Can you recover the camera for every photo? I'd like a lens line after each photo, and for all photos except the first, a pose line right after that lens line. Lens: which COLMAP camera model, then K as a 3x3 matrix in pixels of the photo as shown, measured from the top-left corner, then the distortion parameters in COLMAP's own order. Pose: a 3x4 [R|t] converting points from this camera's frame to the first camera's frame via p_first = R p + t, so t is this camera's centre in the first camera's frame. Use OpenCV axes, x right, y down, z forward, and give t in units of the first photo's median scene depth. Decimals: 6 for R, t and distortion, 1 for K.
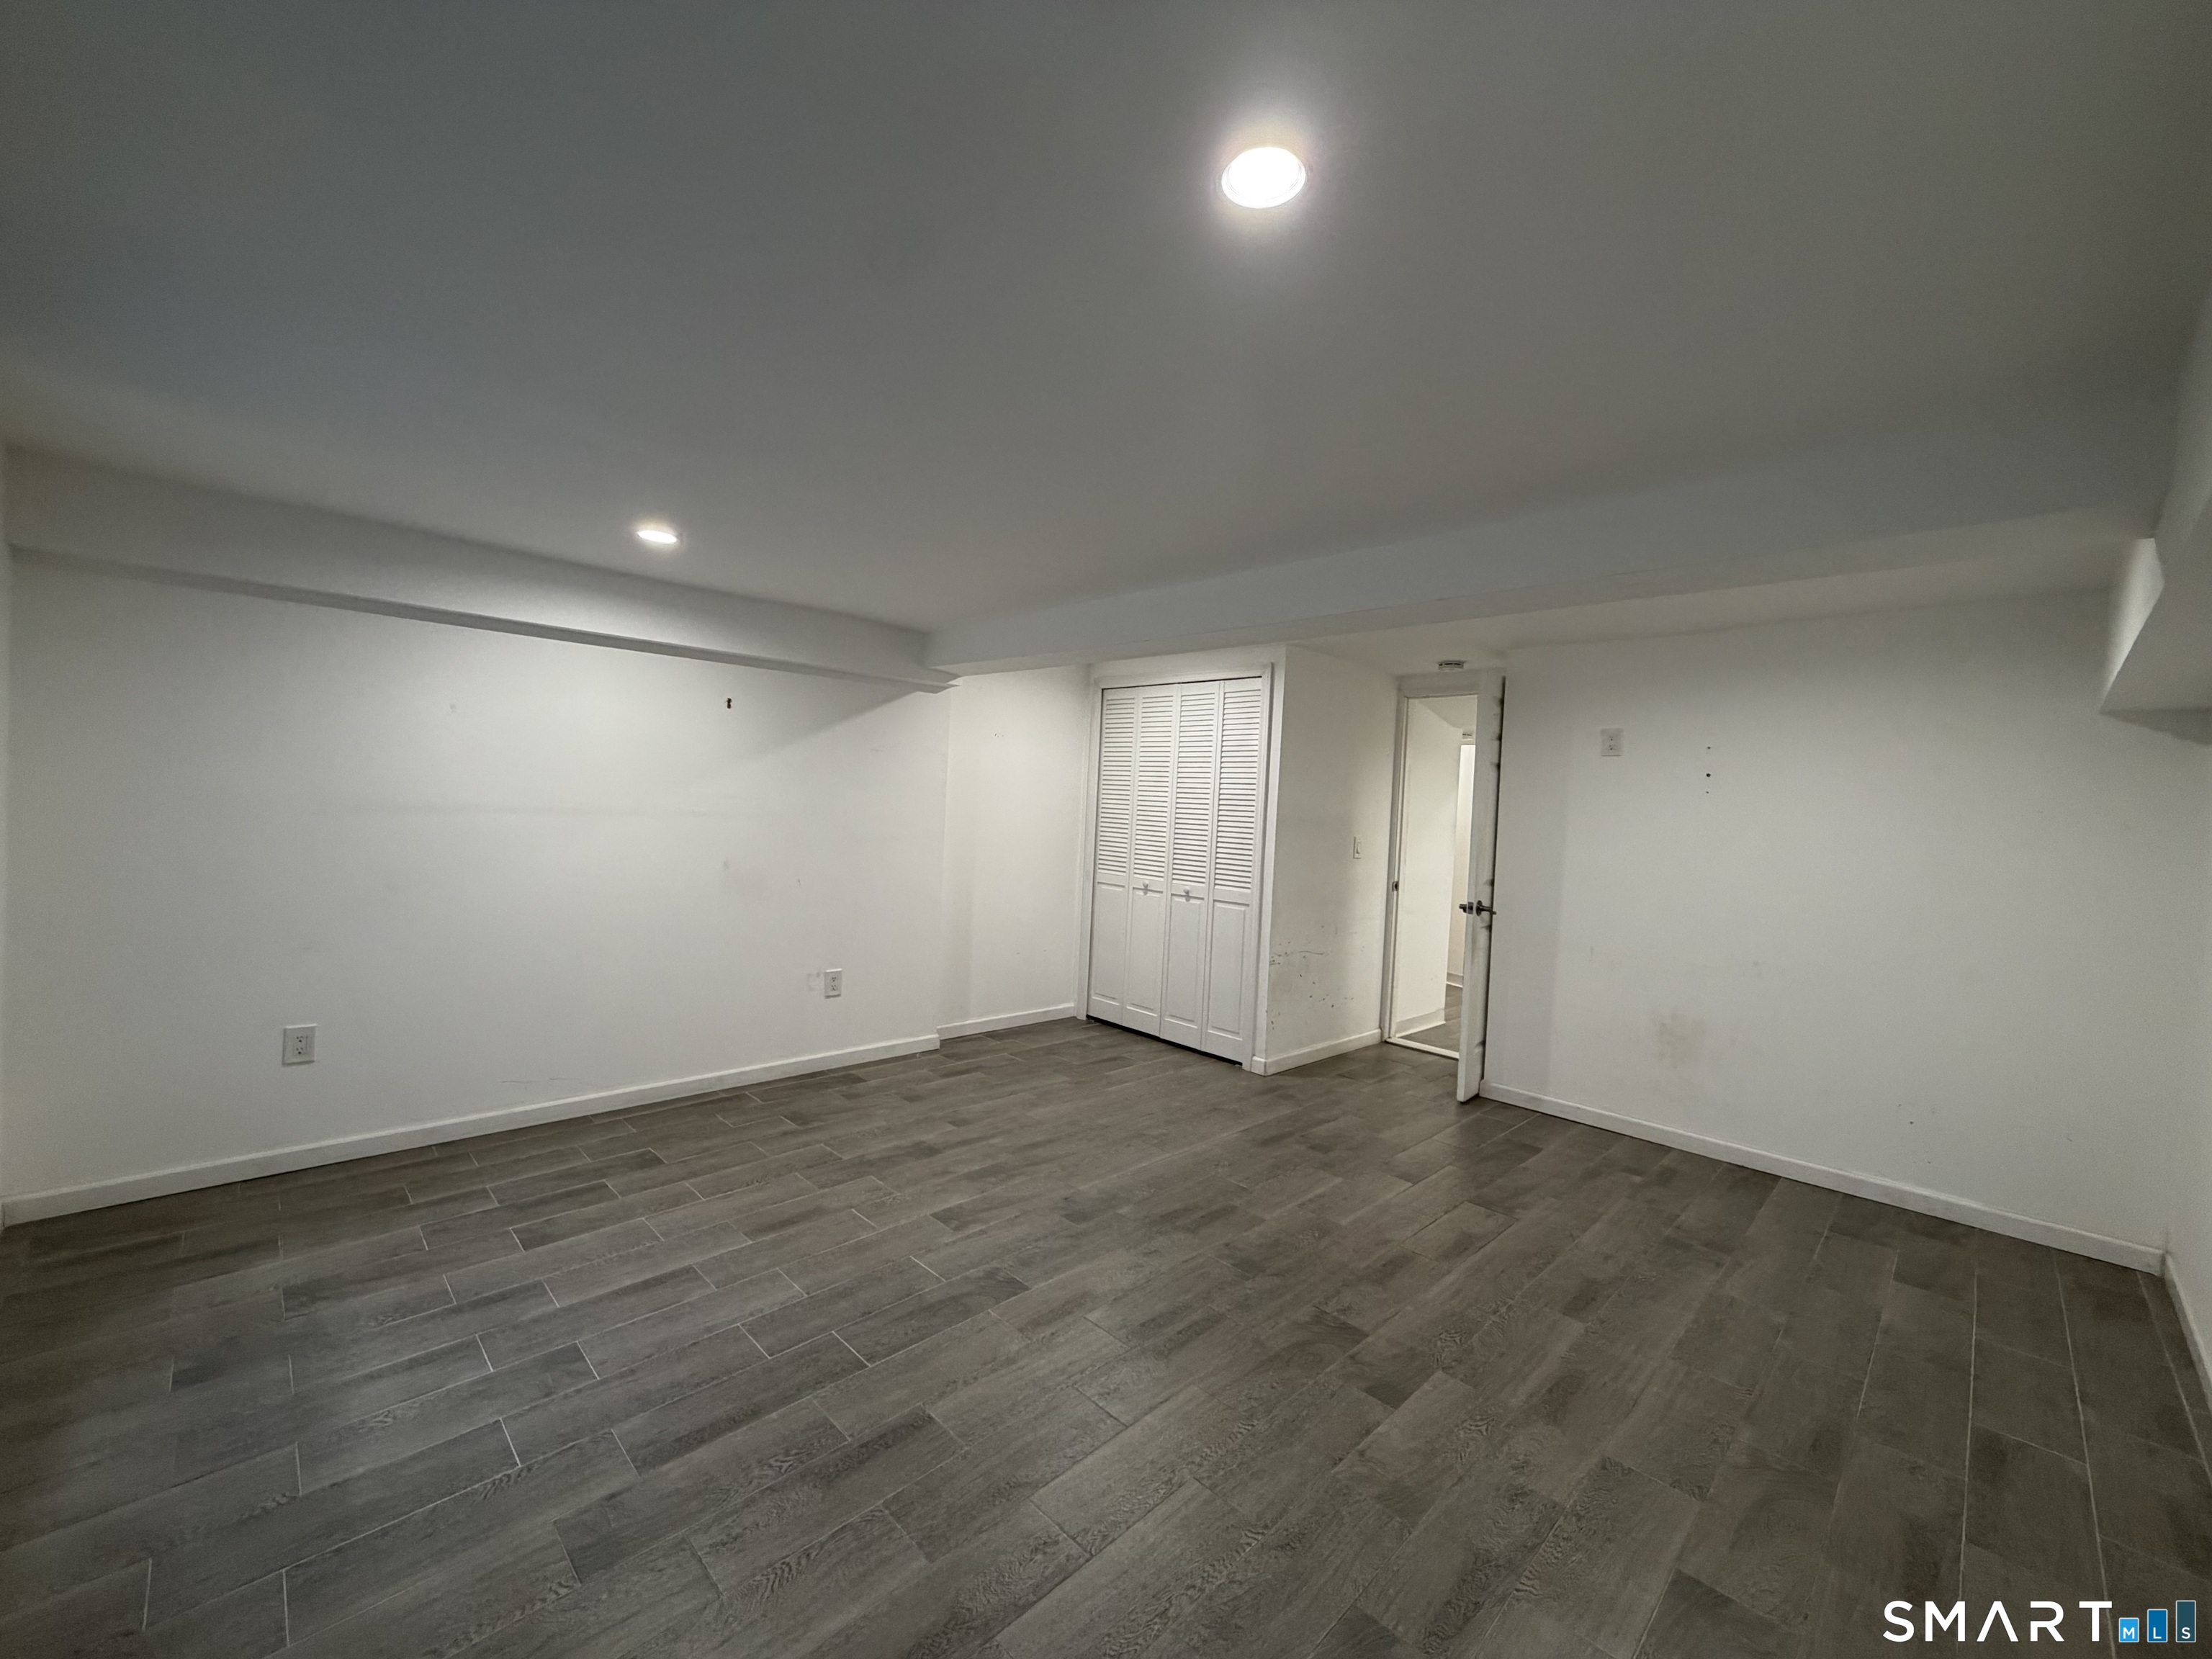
lens RADIAL K [[882.4, 0, 1103.8], [0, 882.4, 831.6], [0, 0, 1]] dist [0.001953, -0.000235]
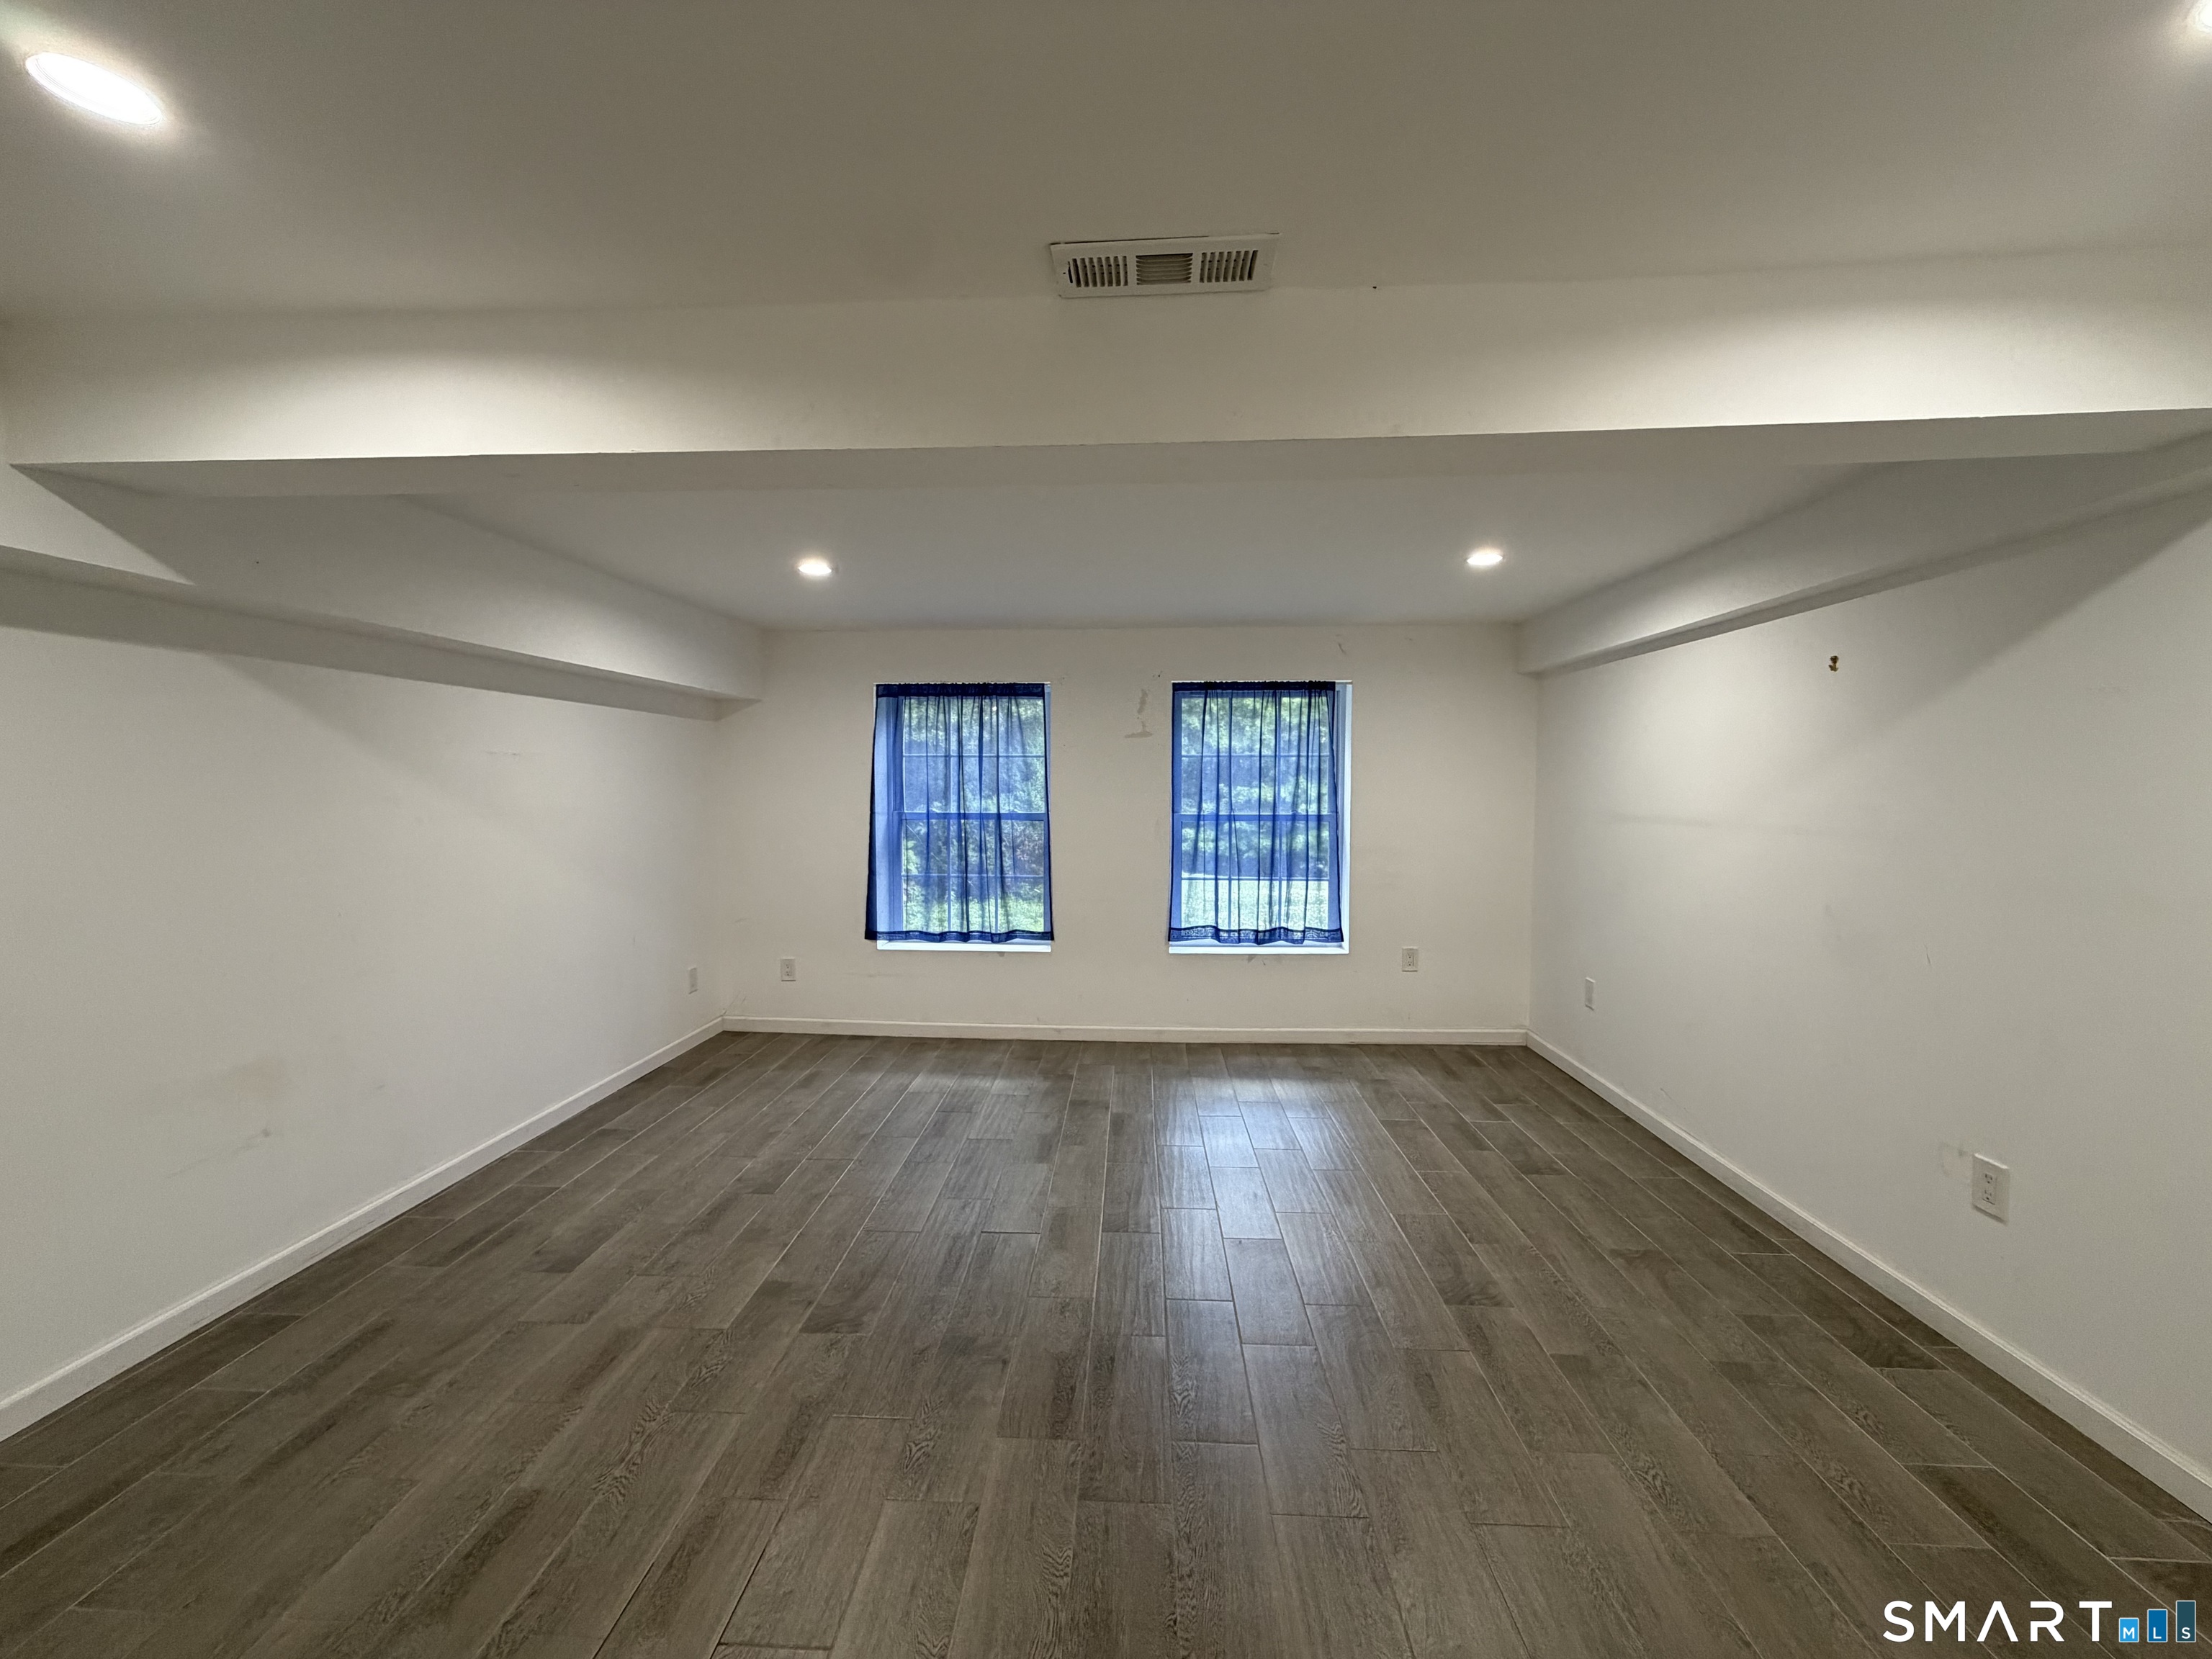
lens RADIAL K [[882.4, 0, 1100.2], [0, 882.4, 823.1], [0, 0, 1]] dist [0.001953, -0.000235]
pose [[-0.734577, -0.016239, -0.678331, 0.620271], [-0.057022, 0.997655, 0.037866, -0.030731], [0.676125, 0.066496, -0.733780, 1.624937]]
